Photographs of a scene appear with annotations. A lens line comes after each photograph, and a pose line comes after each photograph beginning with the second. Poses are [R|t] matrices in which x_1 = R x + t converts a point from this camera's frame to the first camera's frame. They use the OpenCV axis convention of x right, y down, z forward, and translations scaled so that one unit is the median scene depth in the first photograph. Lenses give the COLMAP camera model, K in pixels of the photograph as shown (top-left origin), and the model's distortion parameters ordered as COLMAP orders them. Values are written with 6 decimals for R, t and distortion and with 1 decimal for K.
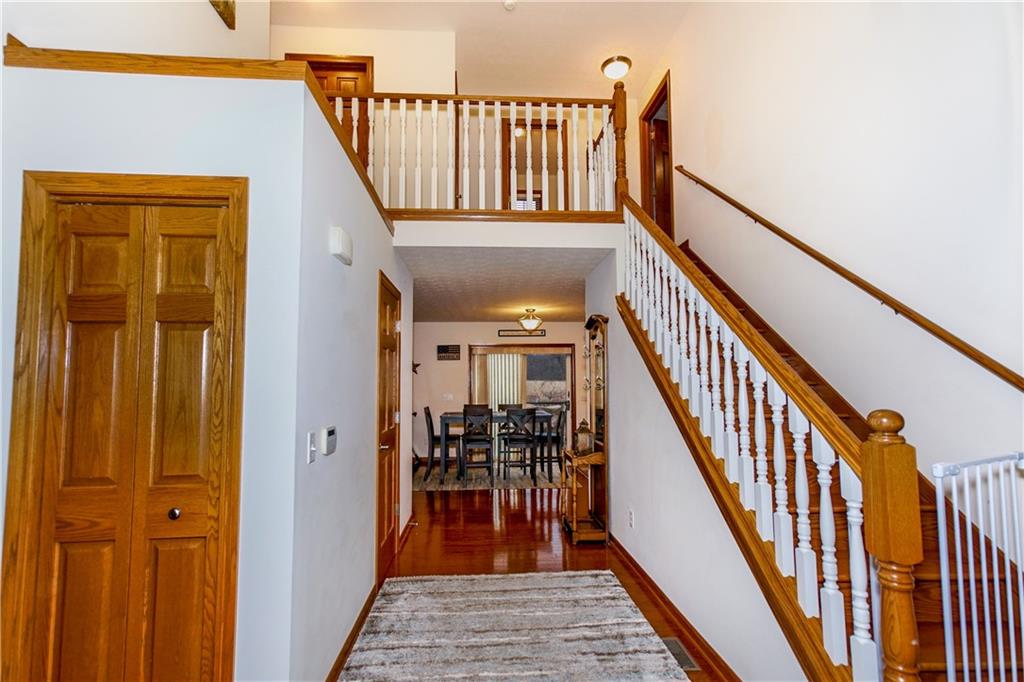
lens RADIAL K [[483.6, 0, 505.0], [0, 483.6, 354.5], [0, 0, 1]] dist [-0.010711, 0.020010]
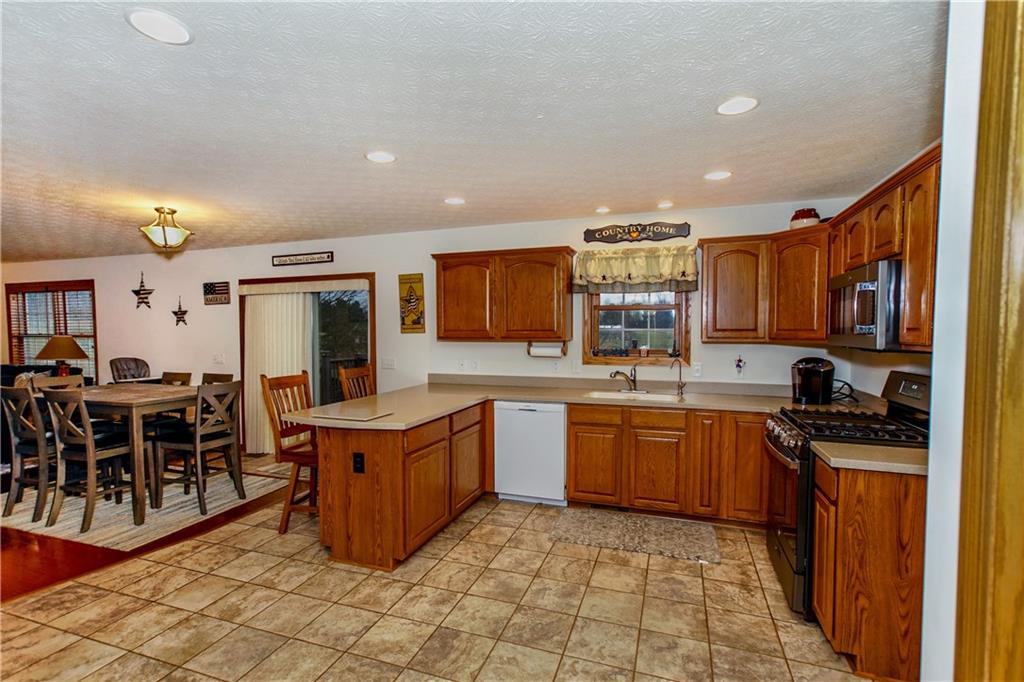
lens RADIAL K [[483.6, 0, 505.0], [0, 483.6, 354.5], [0, 0, 1]] dist [-0.010711, 0.020010]
pose [[0.918230, 0.020581, -0.395513, 0.546516], [0.021038, 0.994704, 0.100604, 0.022757], [0.395489, -0.100698, 0.912934, 0.517373]]
